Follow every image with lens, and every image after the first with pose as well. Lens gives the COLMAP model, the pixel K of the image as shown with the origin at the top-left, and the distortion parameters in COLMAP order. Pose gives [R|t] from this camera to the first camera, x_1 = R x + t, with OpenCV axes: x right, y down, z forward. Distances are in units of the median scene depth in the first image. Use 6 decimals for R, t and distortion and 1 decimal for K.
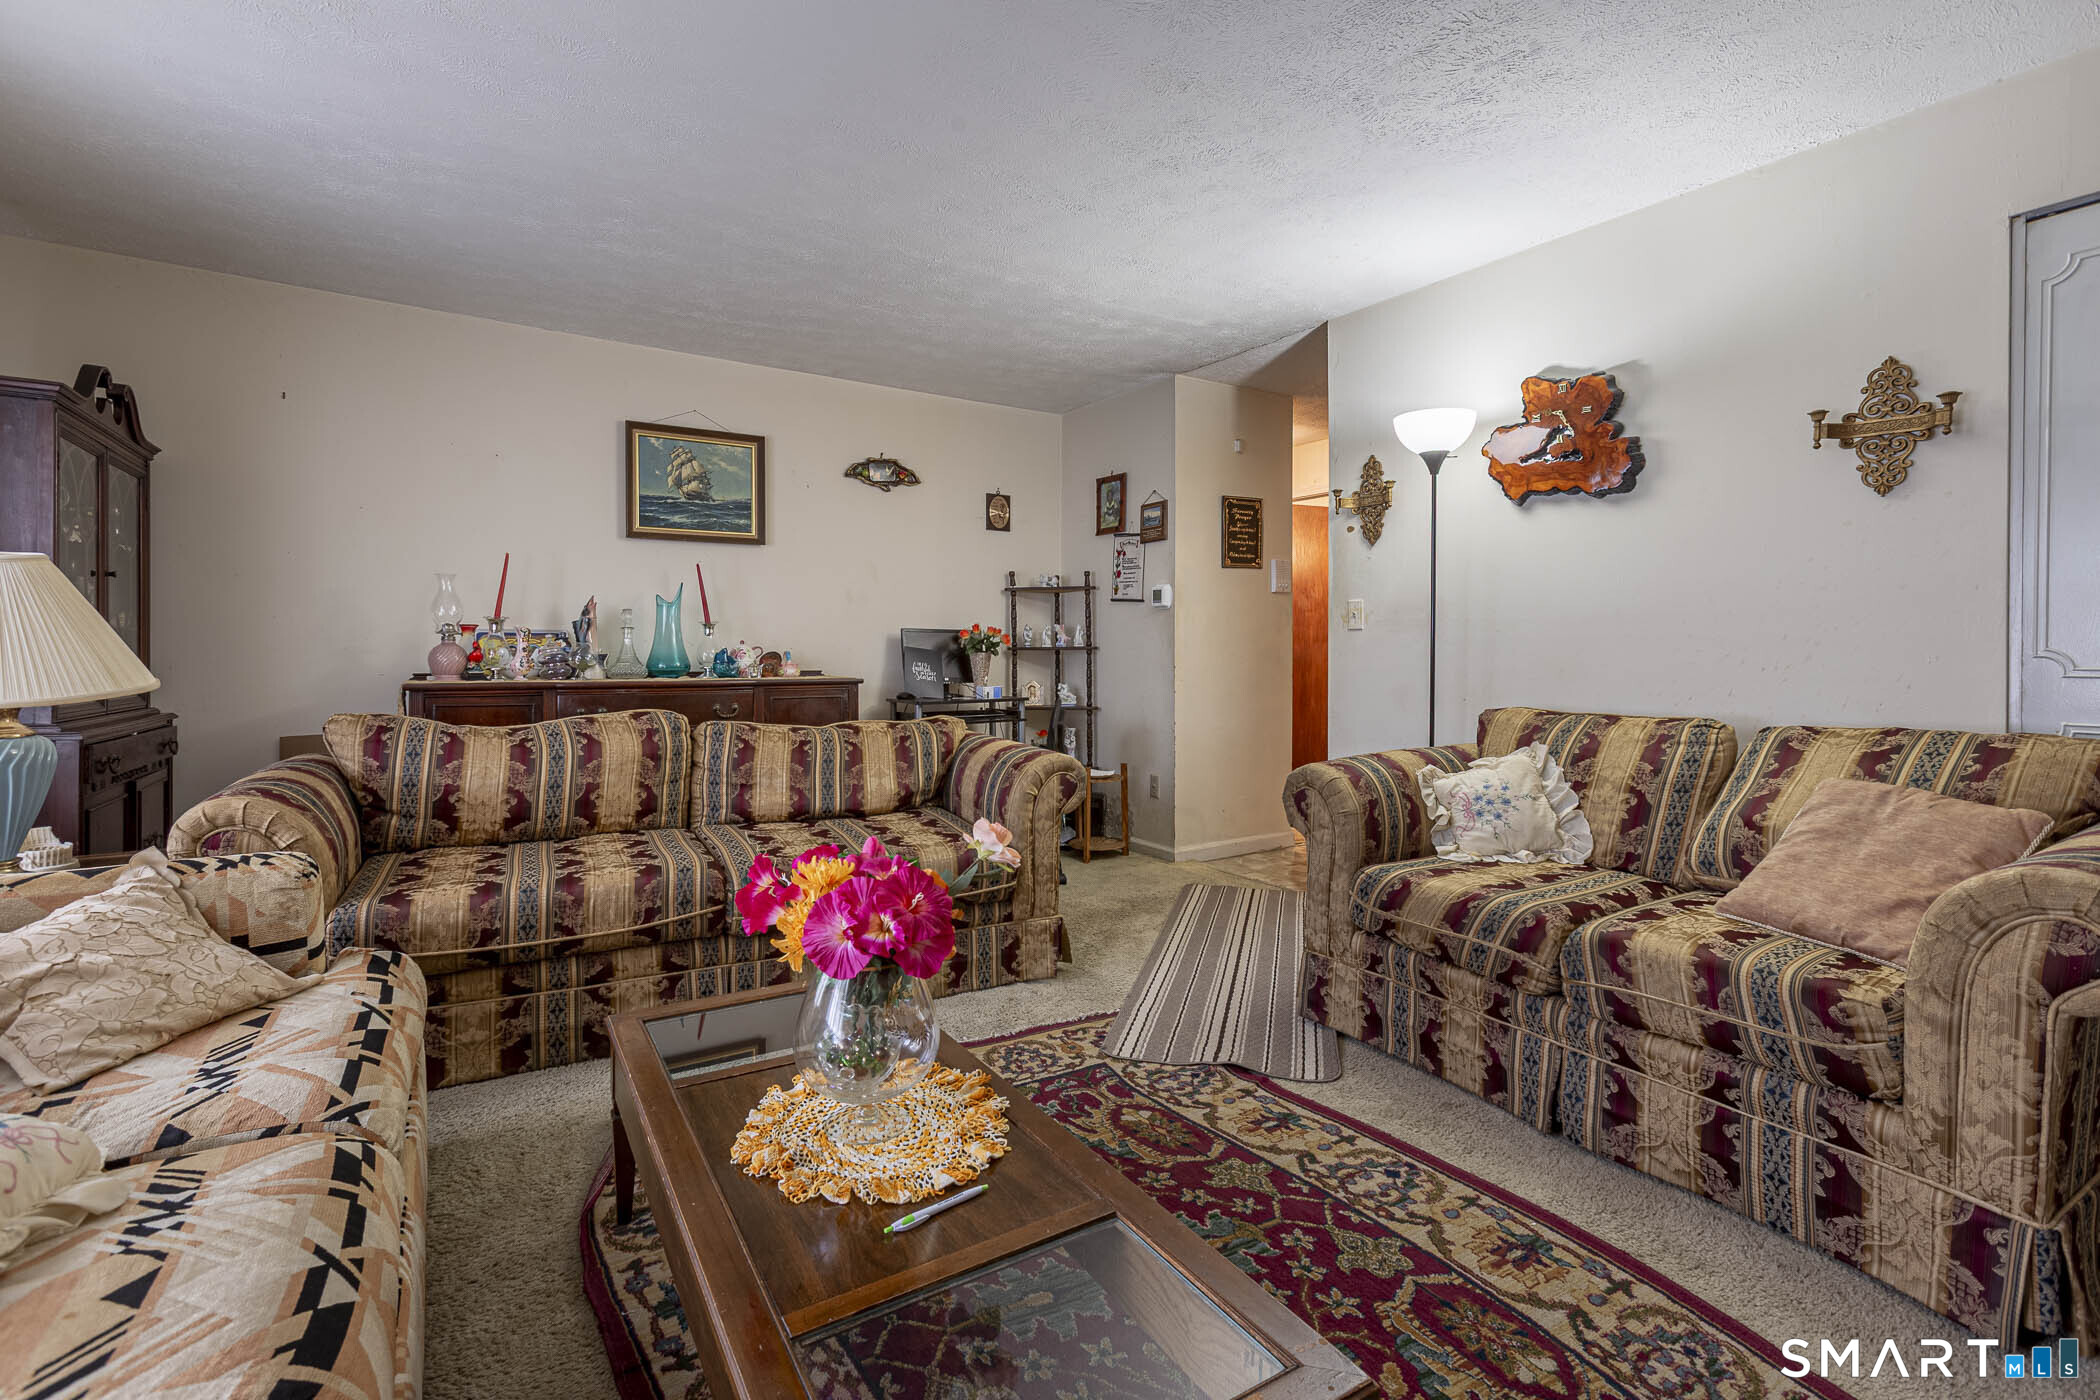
lens RADIAL K [[961.5, 0, 1082.6], [0, 961.5, 654.2], [0, 0, 1]] dist [-0.008138, 0.004805]
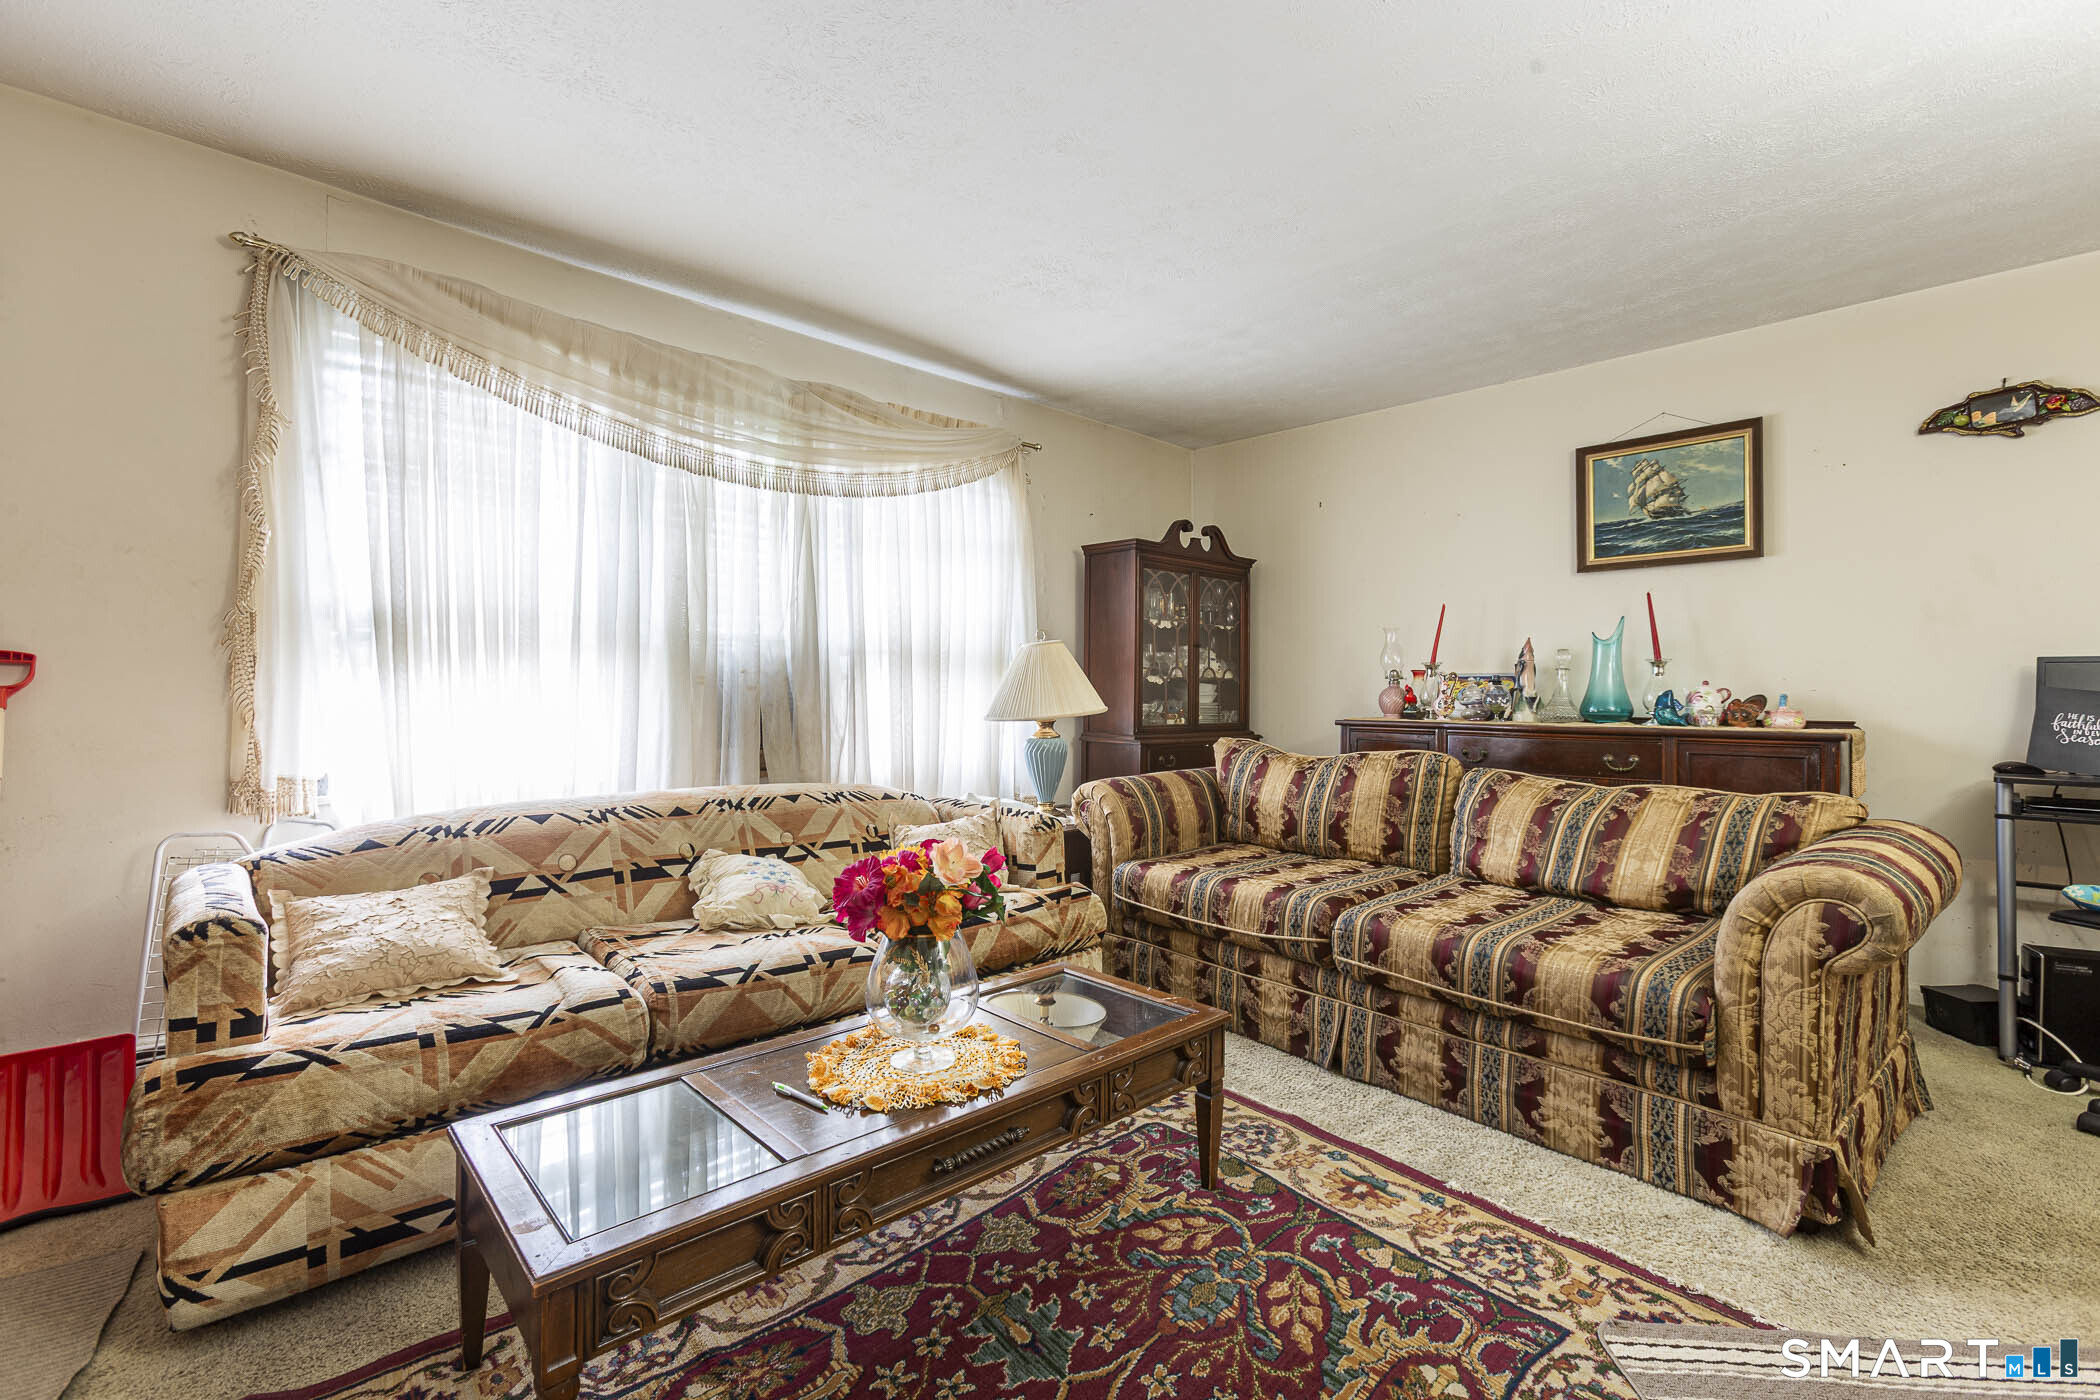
lens RADIAL K [[961.5, 0, 1043.4], [0, 961.5, 693.7], [0, 0, 1]] dist [-0.008138, 0.004805]
pose [[0.153119, 0.000187, -0.988208, 0.422899], [-0.005680, 0.999984, -0.000691, 0.000367], [0.988191, 0.005719, 0.153117, 0.385606]]
